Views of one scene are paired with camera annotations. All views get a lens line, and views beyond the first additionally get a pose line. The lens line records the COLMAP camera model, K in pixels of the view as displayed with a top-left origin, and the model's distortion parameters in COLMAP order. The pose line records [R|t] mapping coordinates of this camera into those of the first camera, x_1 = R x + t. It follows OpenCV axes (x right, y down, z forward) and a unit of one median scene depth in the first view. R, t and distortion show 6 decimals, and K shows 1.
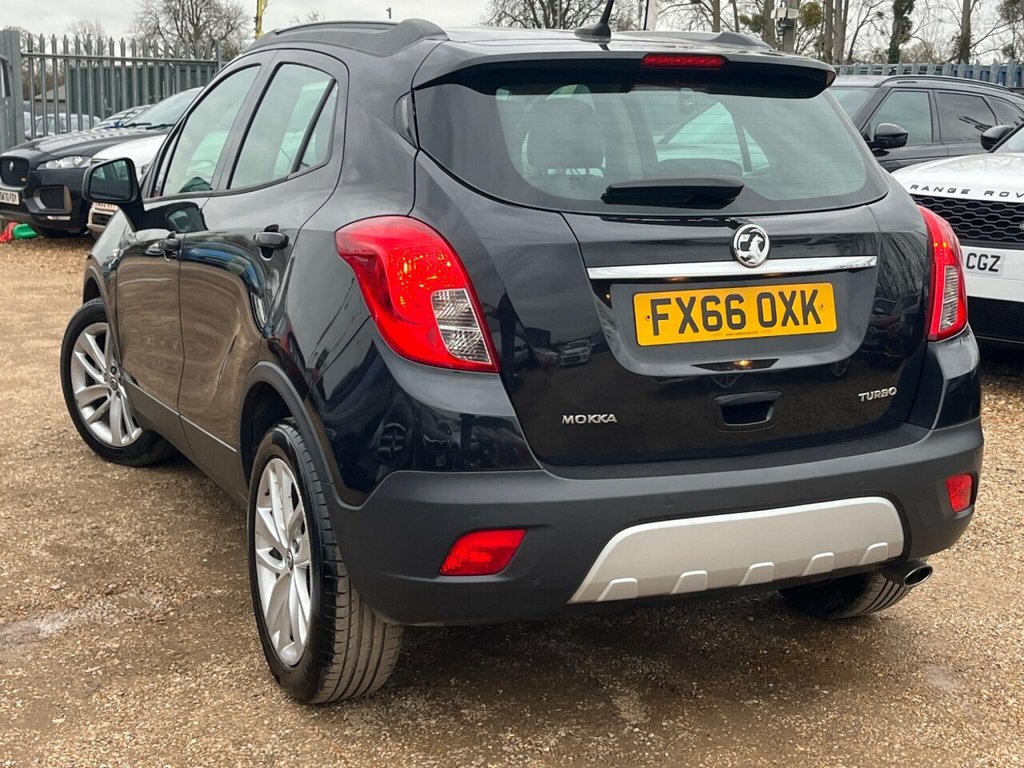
lens RADIAL K [[1318.1, 0, 512.0], [0, 1318.1, 384.0], [0, 0, 1]] dist [-0.011029, -0.002113]
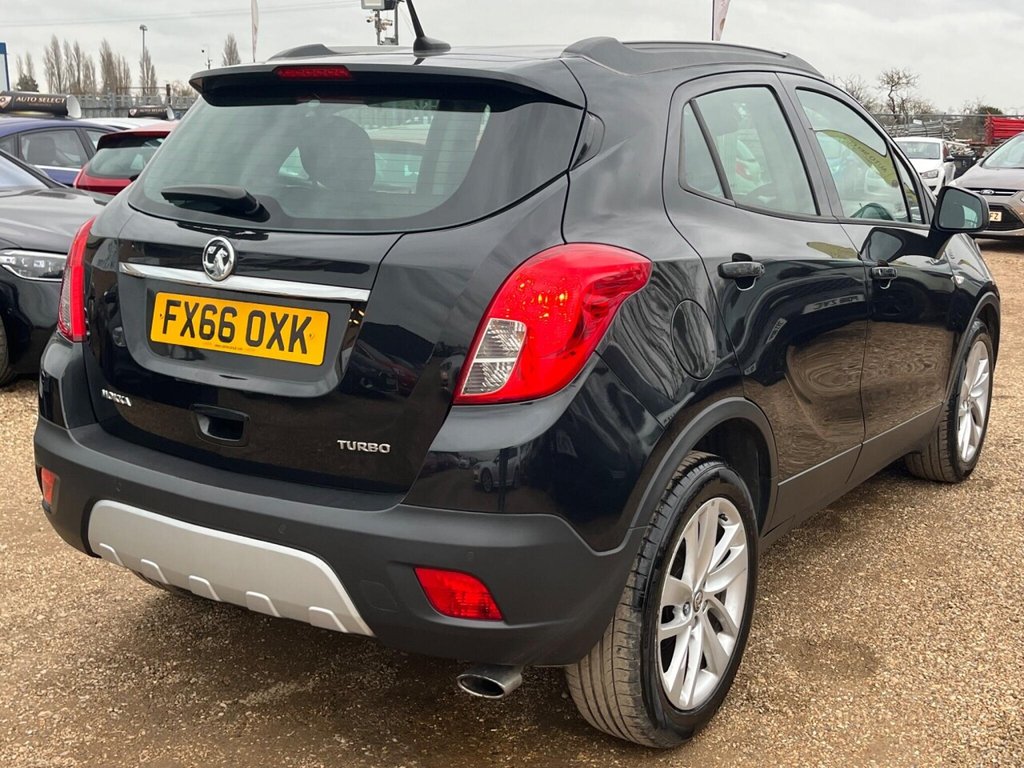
lens RADIAL K [[1064.9, 0, 510.4], [0, 1064.9, 378.4], [0, 0, 1]] dist [0.115178, -0.005934]
pose [[0.600328, 0.179386, -0.779376, 0.806701], [-0.175412, 0.980324, 0.090524, -0.108420], [0.780280, 0.082368, 0.619983, 0.574215]]
